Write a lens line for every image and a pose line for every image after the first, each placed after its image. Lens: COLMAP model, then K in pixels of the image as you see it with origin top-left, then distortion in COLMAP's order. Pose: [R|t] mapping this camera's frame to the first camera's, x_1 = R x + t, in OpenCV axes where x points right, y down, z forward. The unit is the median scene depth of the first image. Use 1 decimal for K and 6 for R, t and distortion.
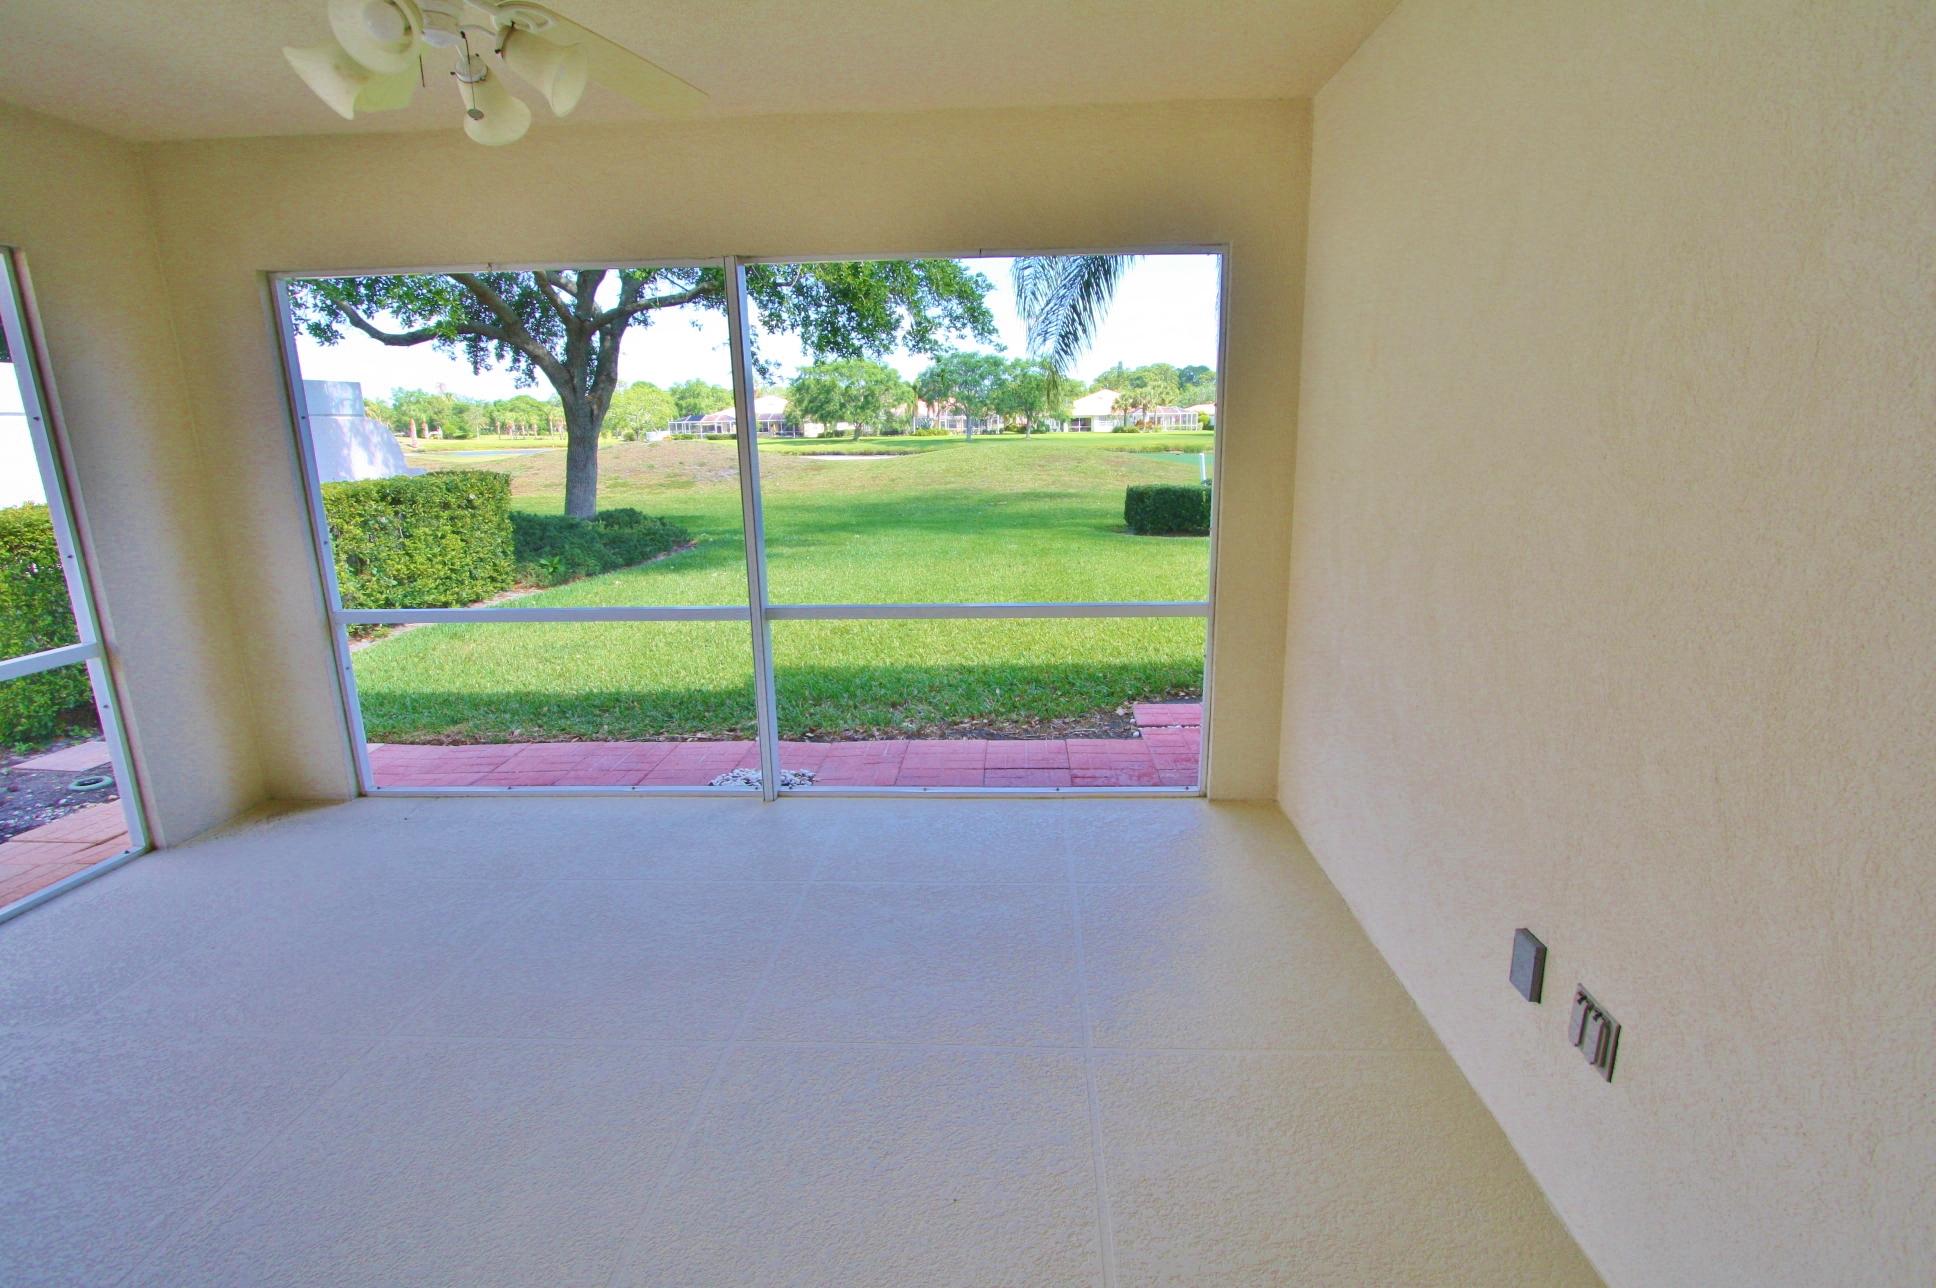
lens RADIAL K [[901.5, 0, 981.3], [0, 901.5, 640.6], [0, 0, 1]] dist [-0.018614, 0.003678]
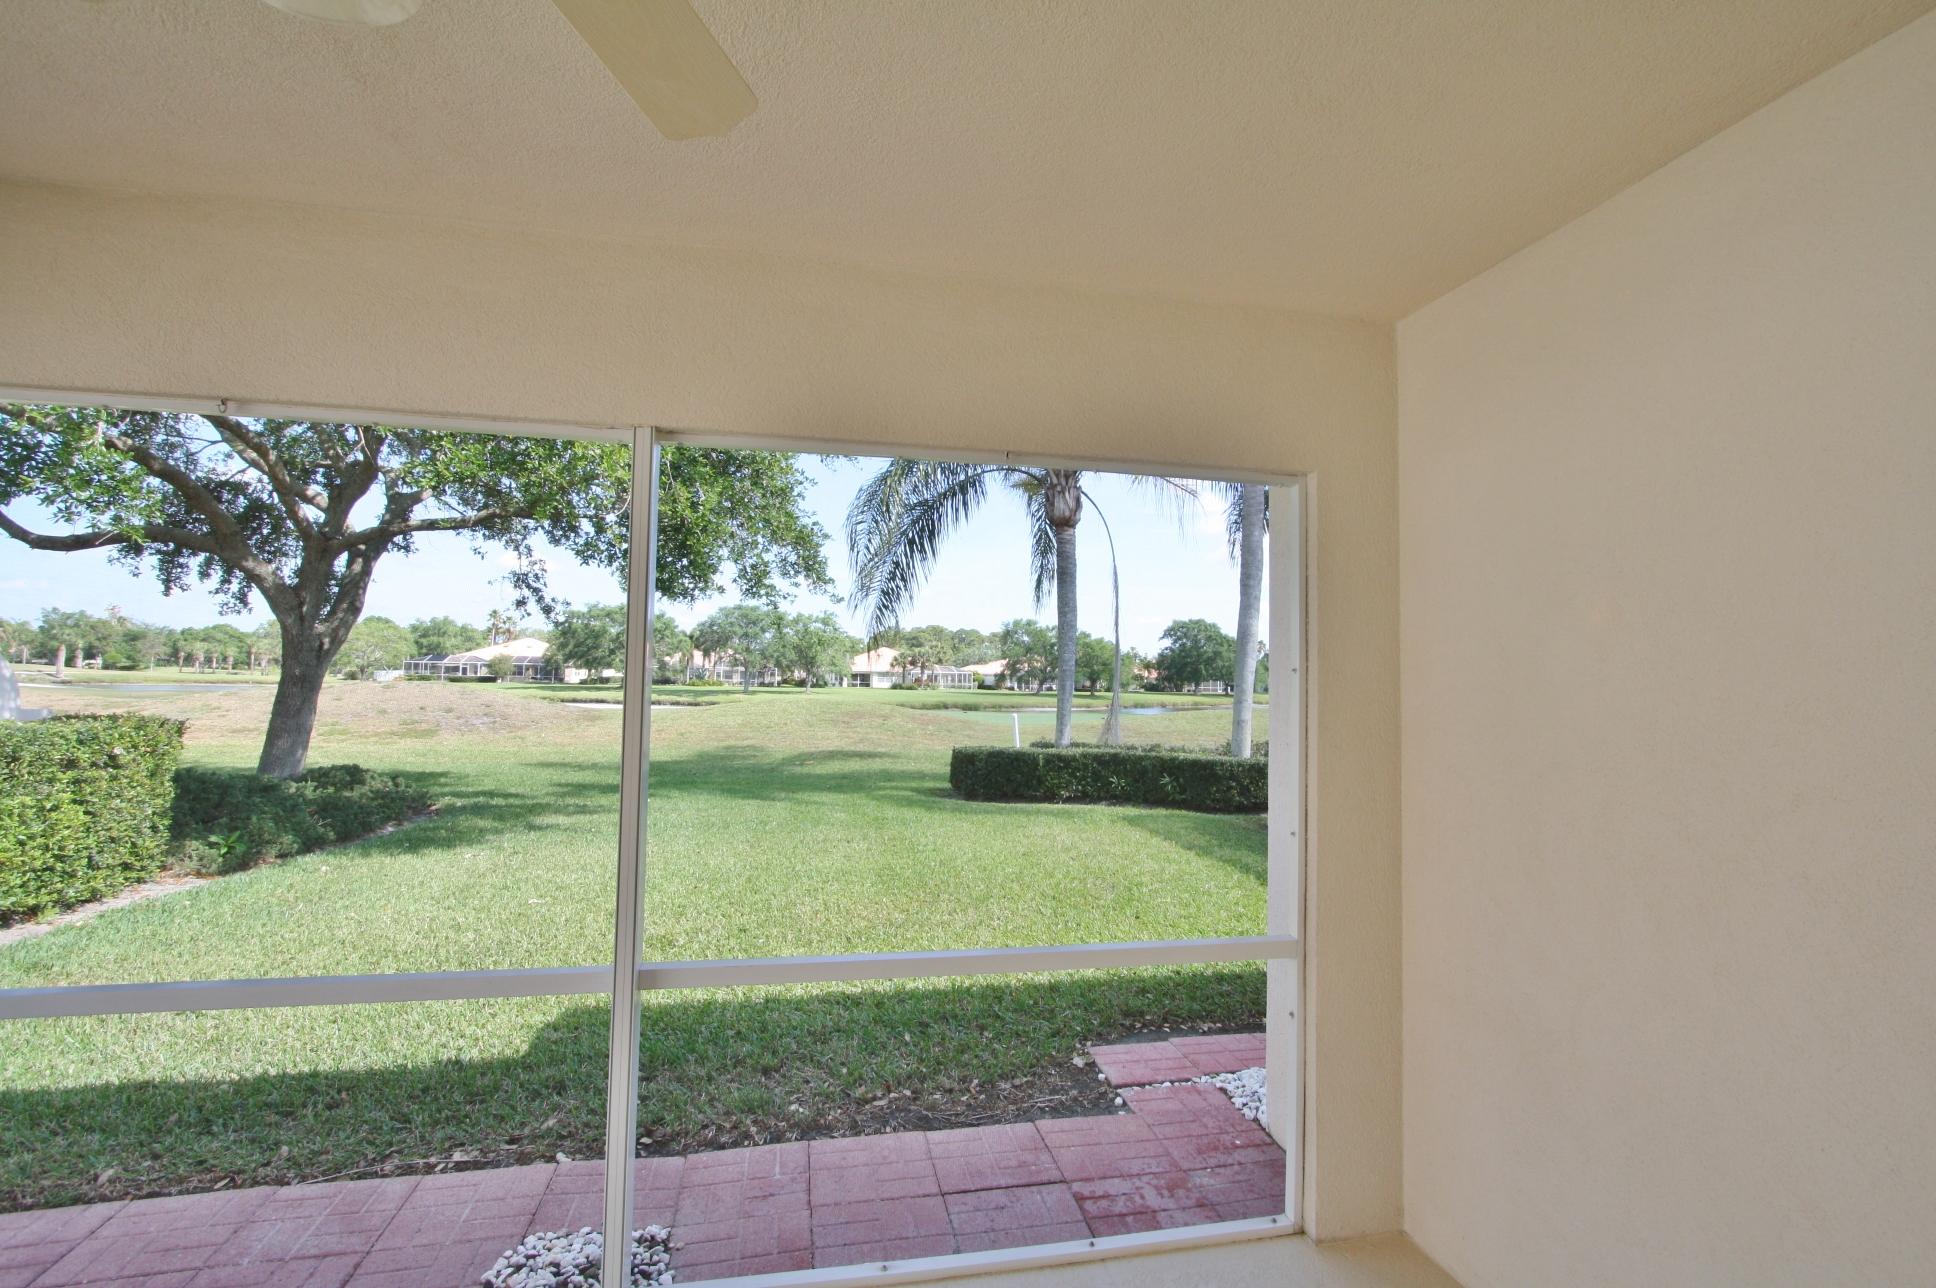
lens RADIAL K [[901.5, 0, 977.3], [0, 901.5, 632.8], [0, 0, 1]] dist [-0.018614, 0.003678]
pose [[0.969185, 0.046462, 0.241912, -0.062294], [0.024182, 0.959362, -0.281140, -0.027712], [-0.245143, 0.278327, 0.928676, 0.115224]]
